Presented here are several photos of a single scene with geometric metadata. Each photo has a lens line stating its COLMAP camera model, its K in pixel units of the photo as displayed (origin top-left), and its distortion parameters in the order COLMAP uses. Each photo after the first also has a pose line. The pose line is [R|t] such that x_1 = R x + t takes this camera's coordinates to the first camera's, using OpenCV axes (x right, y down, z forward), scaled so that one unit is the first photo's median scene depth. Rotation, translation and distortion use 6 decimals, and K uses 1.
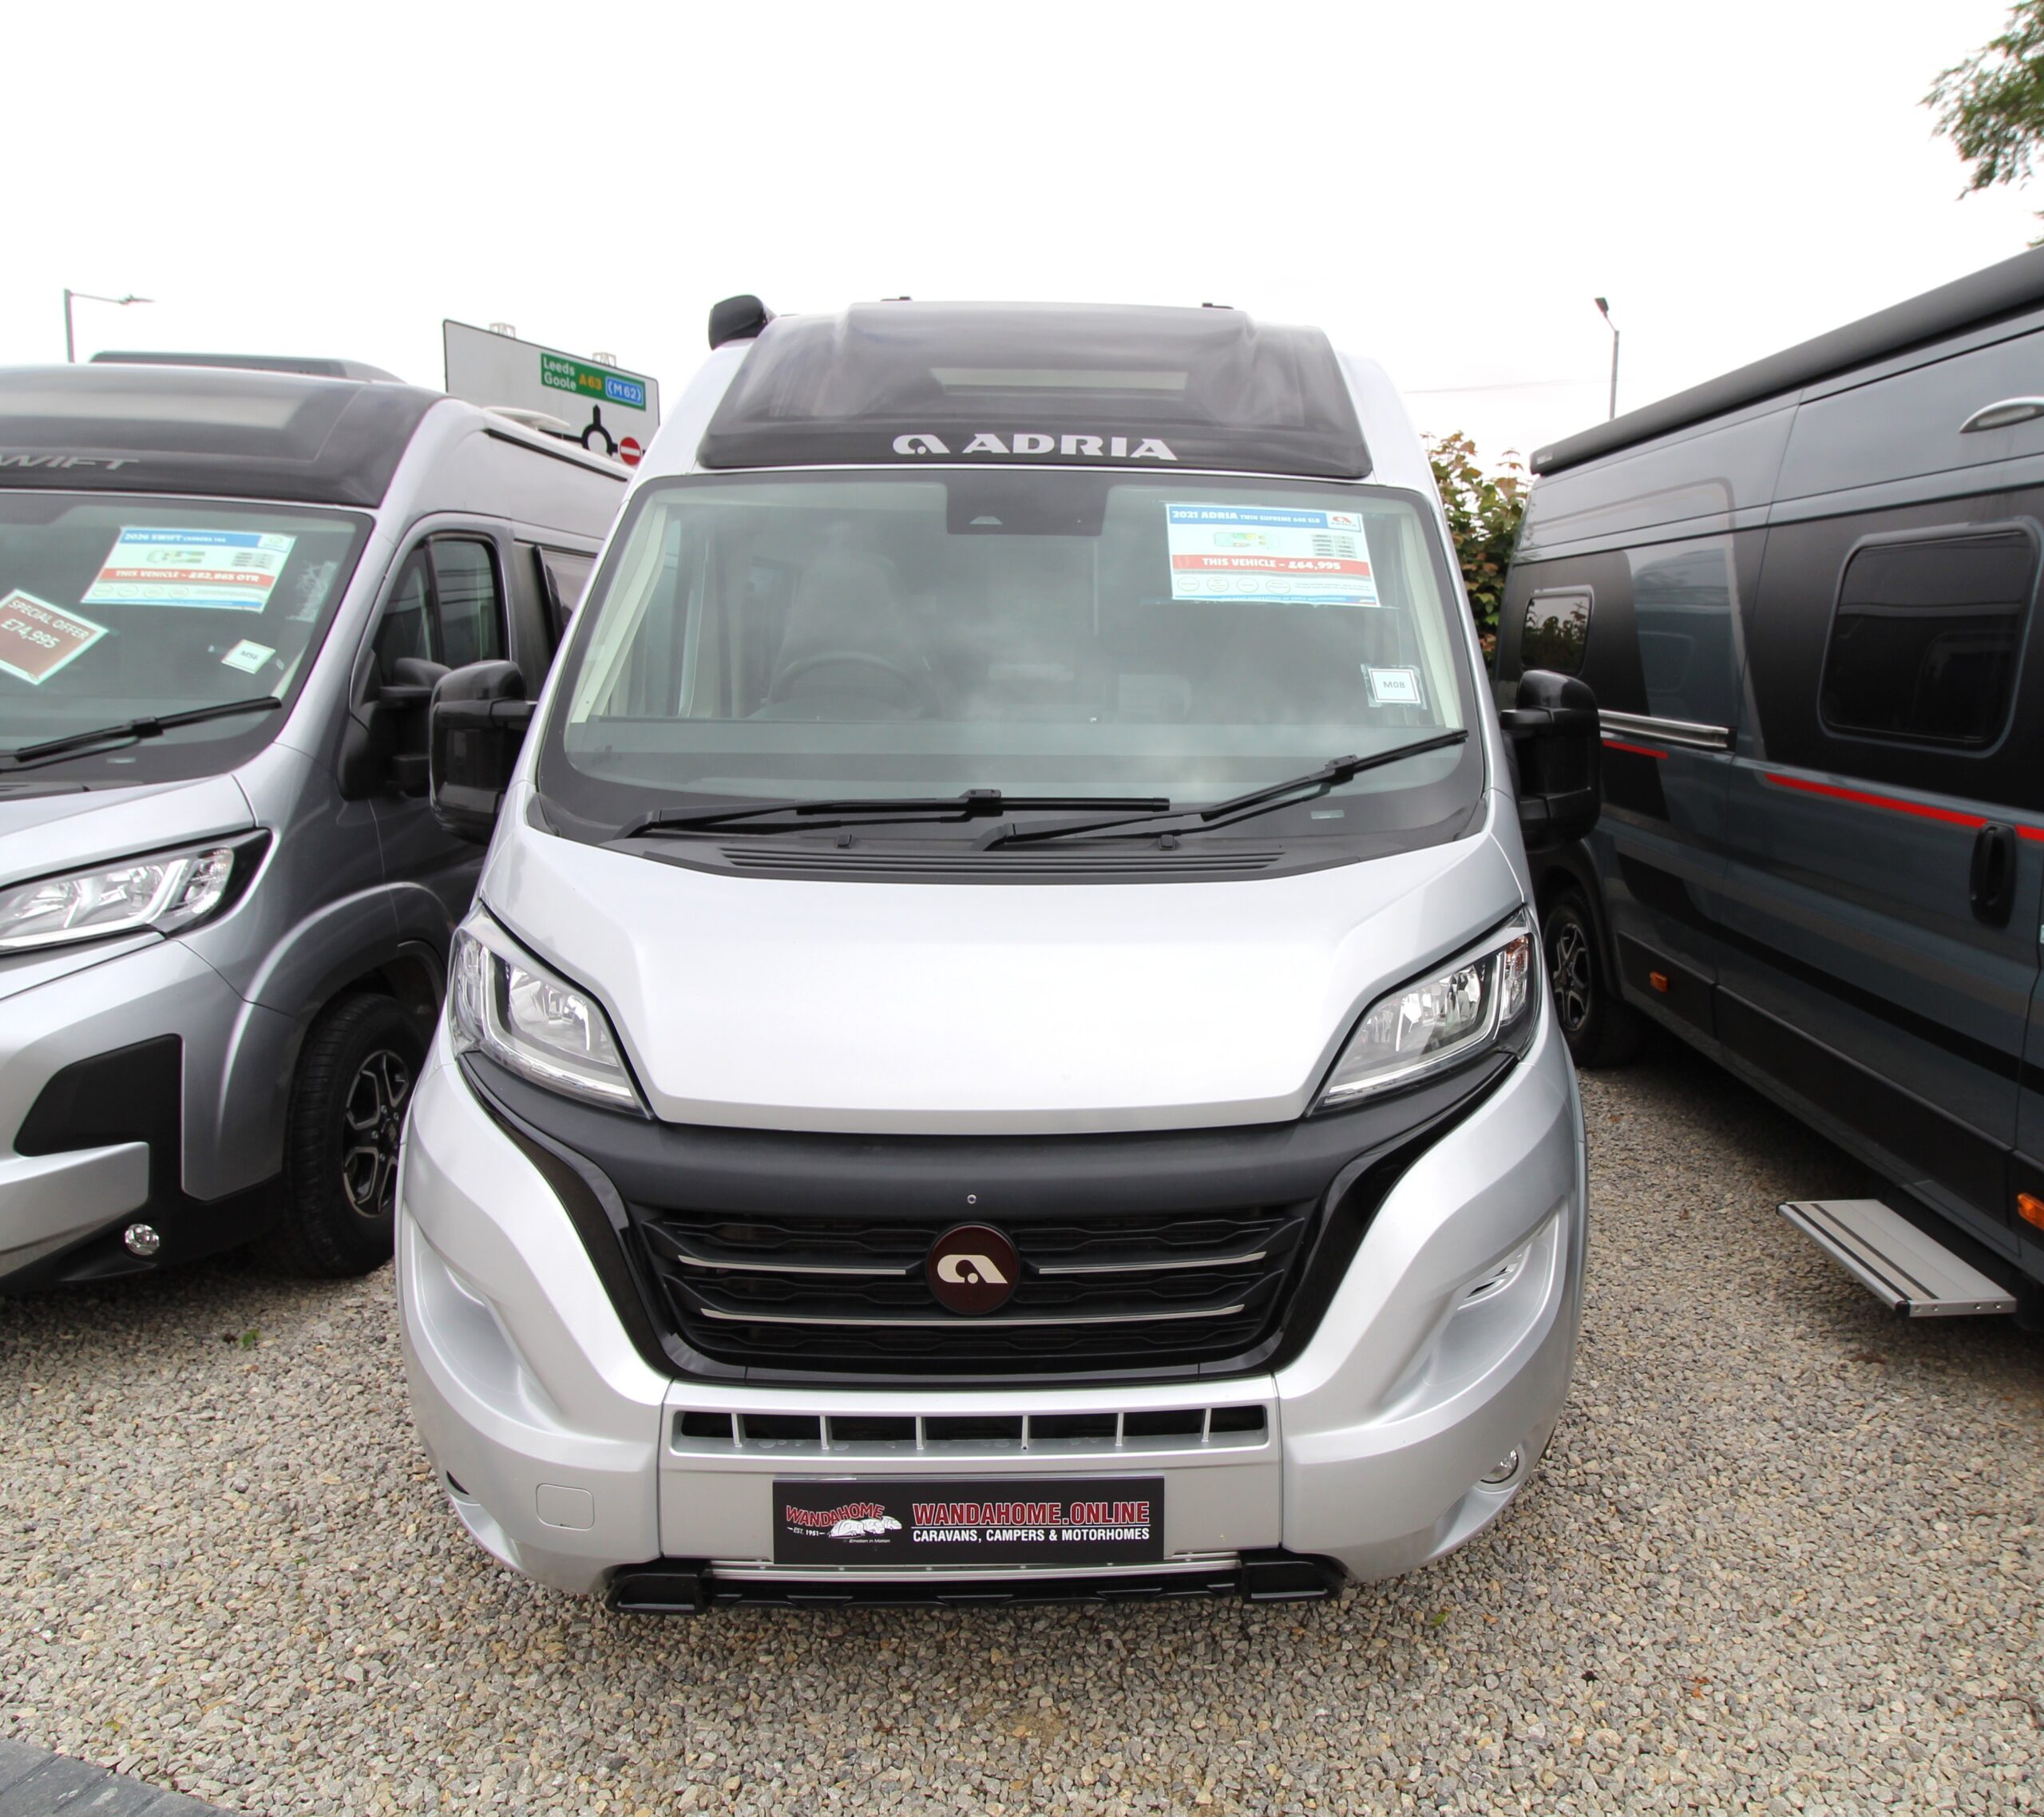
lens RADIAL K [[1407.2, 0, 1066.5], [0, 1407.2, 900.1], [0, 0, 1]] dist [-0.002166, -0.011857]
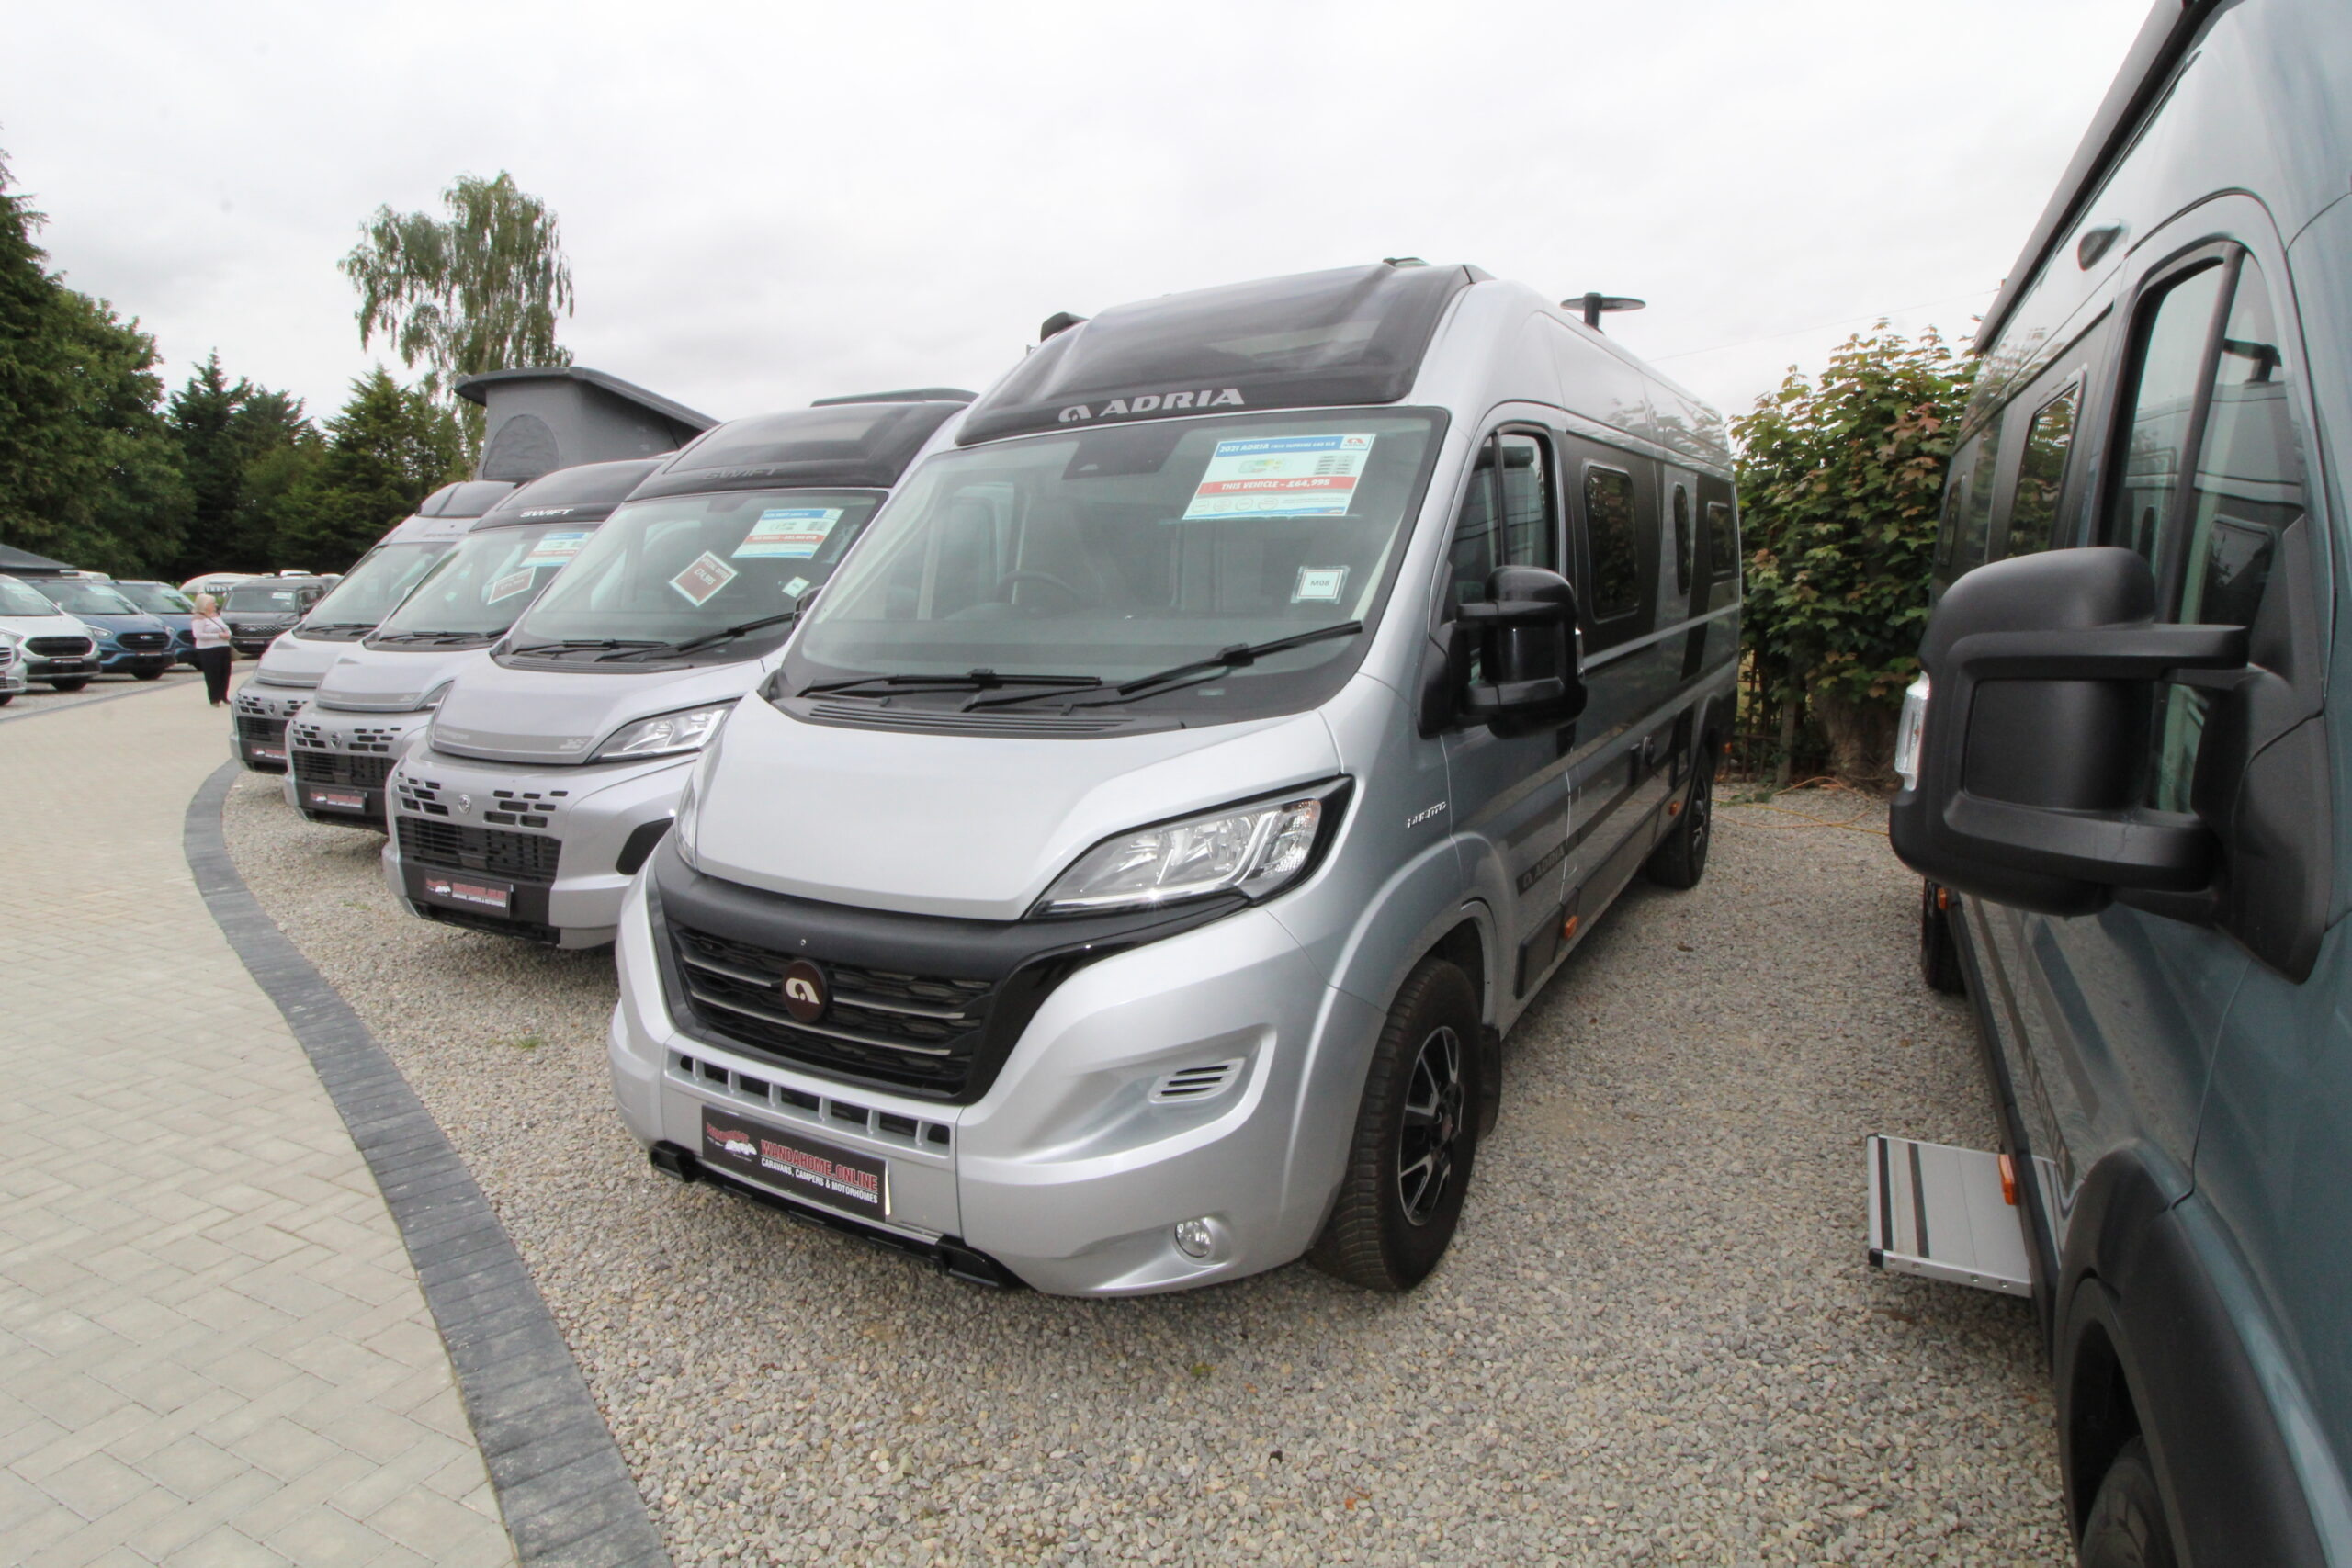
lens RADIAL K [[1211.9, 0, 1175.5], [0, 1211.9, 774.6], [0, 0, 1]] dist [-0.009607, -0.001017]
pose [[0.839508, 0.055381, -0.540517, 0.615314], [-0.061006, 0.998109, 0.007513, 0.003284], [0.539911, 0.026668, 0.841299, 0.094656]]
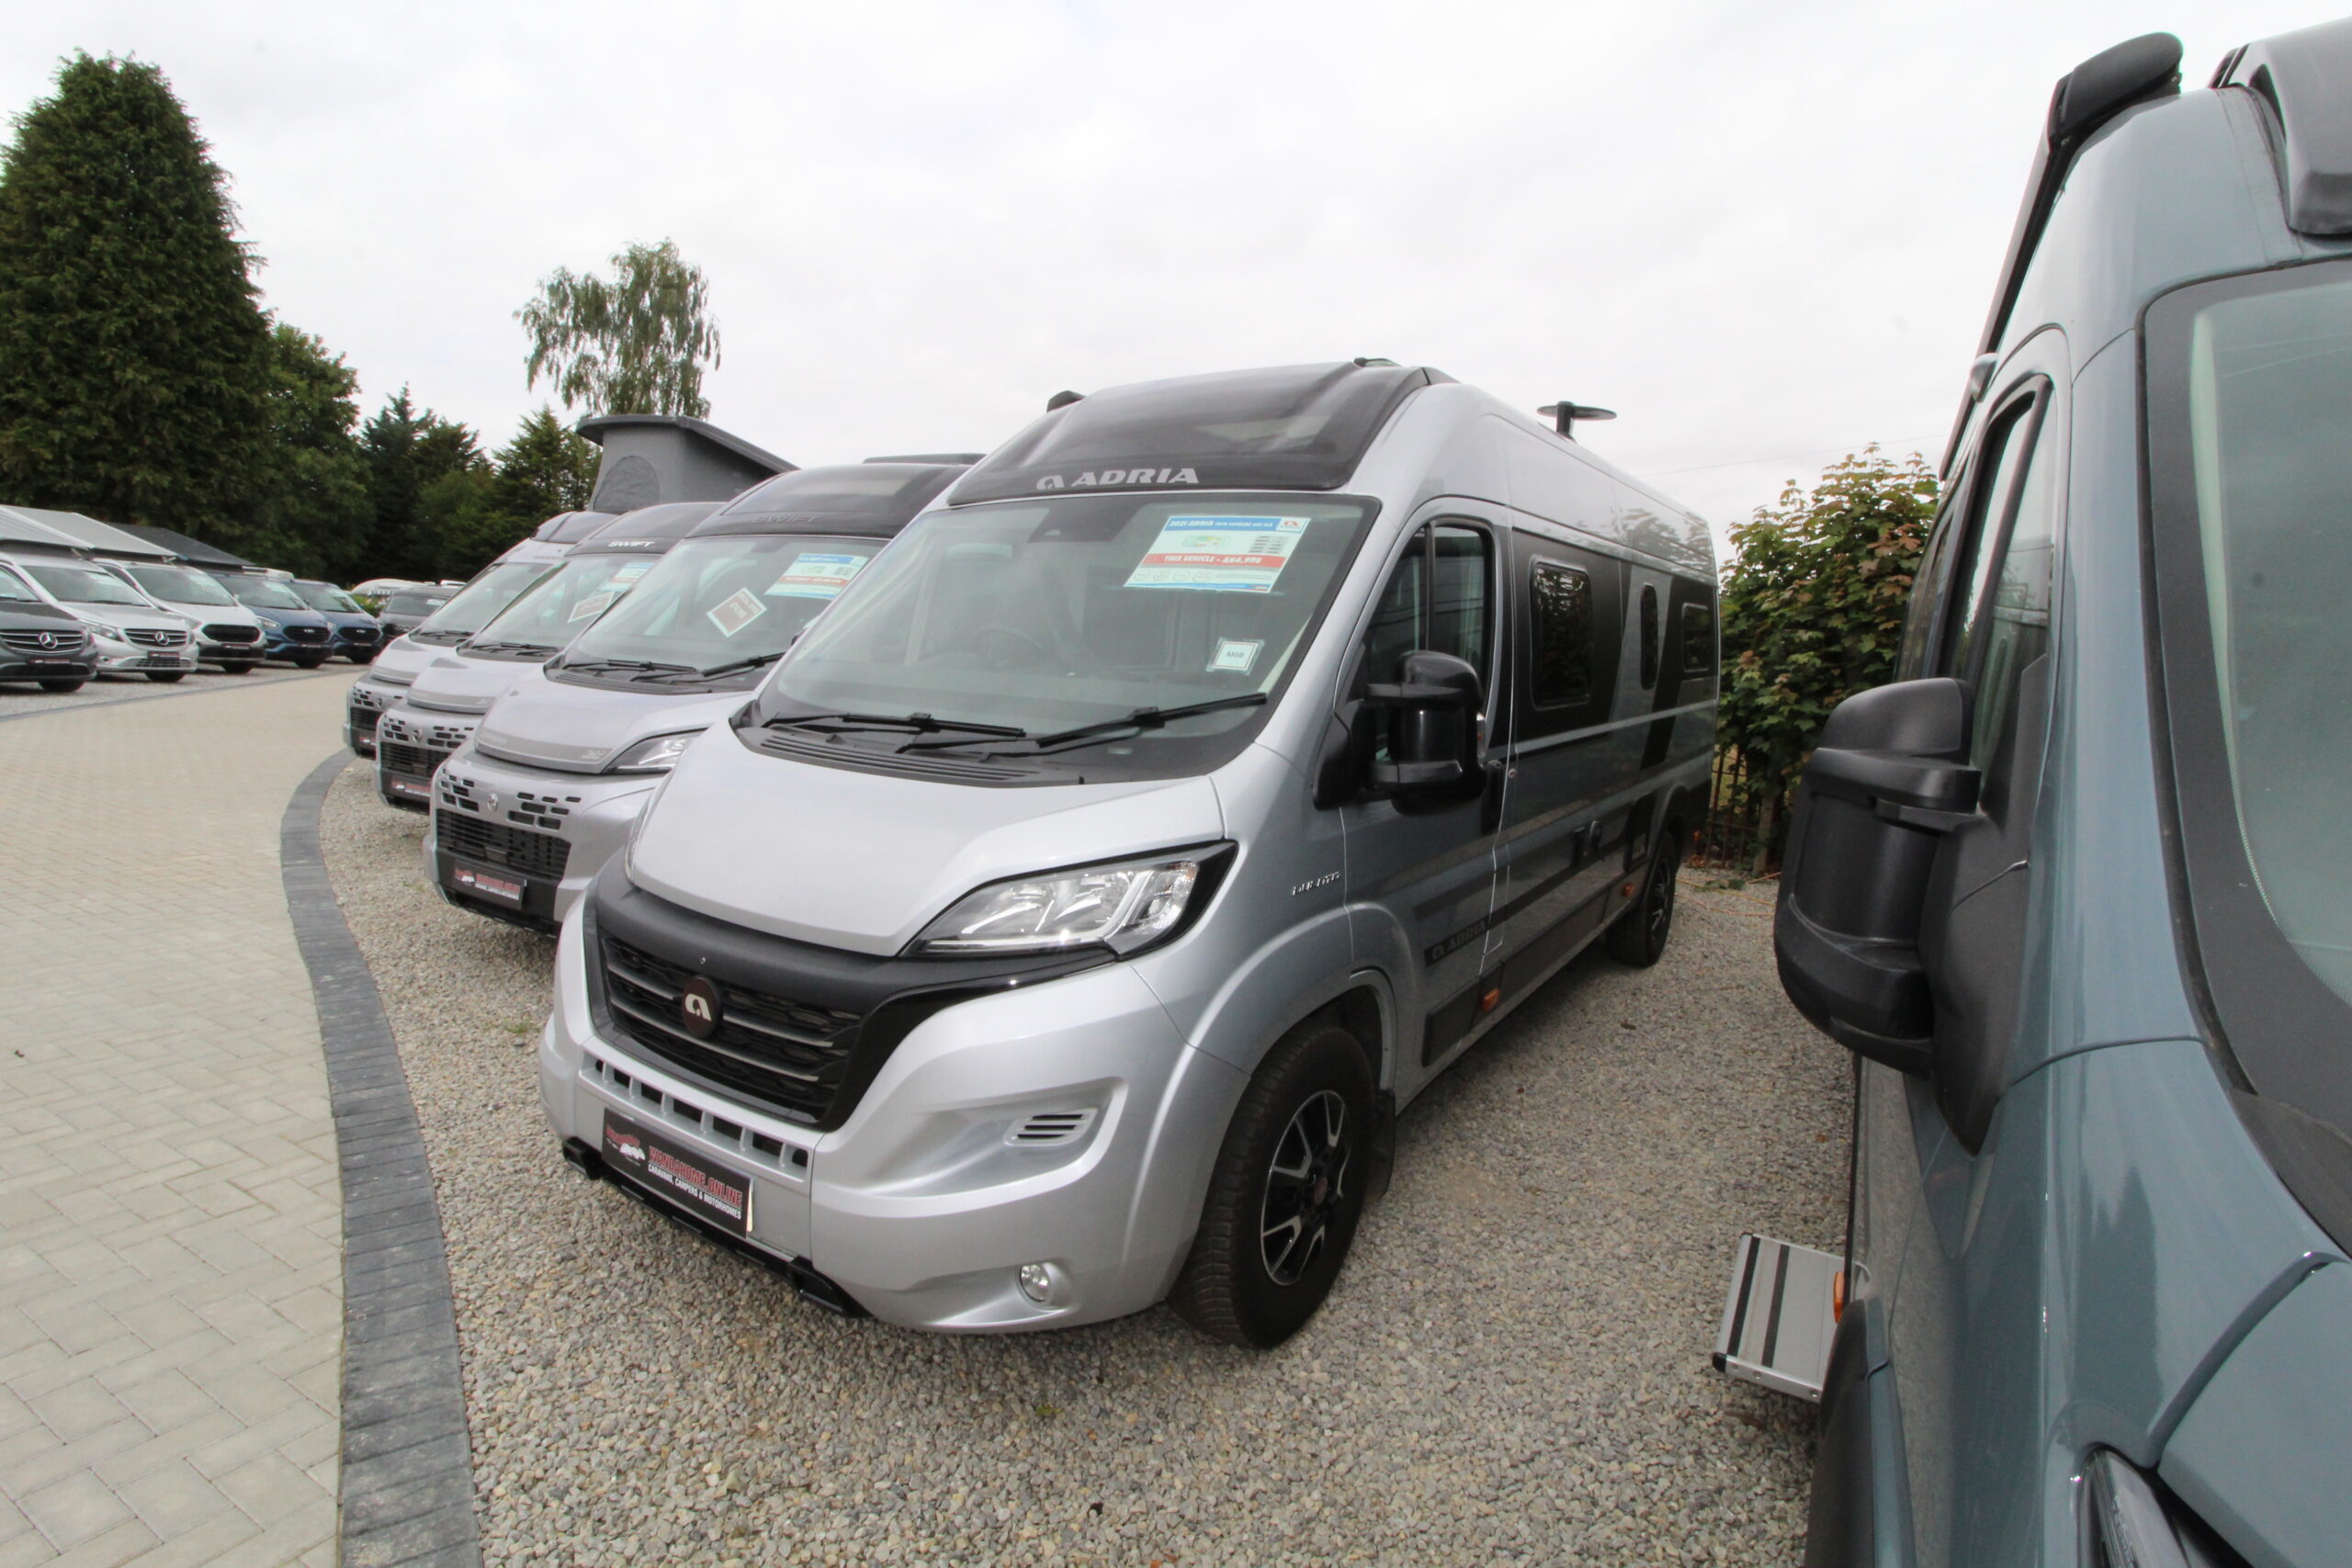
lens RADIAL K [[1114.6, 0, 1187.3], [0, 1114.6, 769.2], [0, 0, 1]] dist [-0.008378, -0.007409]
pose [[0.812074, 0.091251, -0.576375, 0.692787], [-0.134069, 0.990452, -0.032086, -0.018160], [0.567944, 0.103330, 0.816555, 0.187447]]
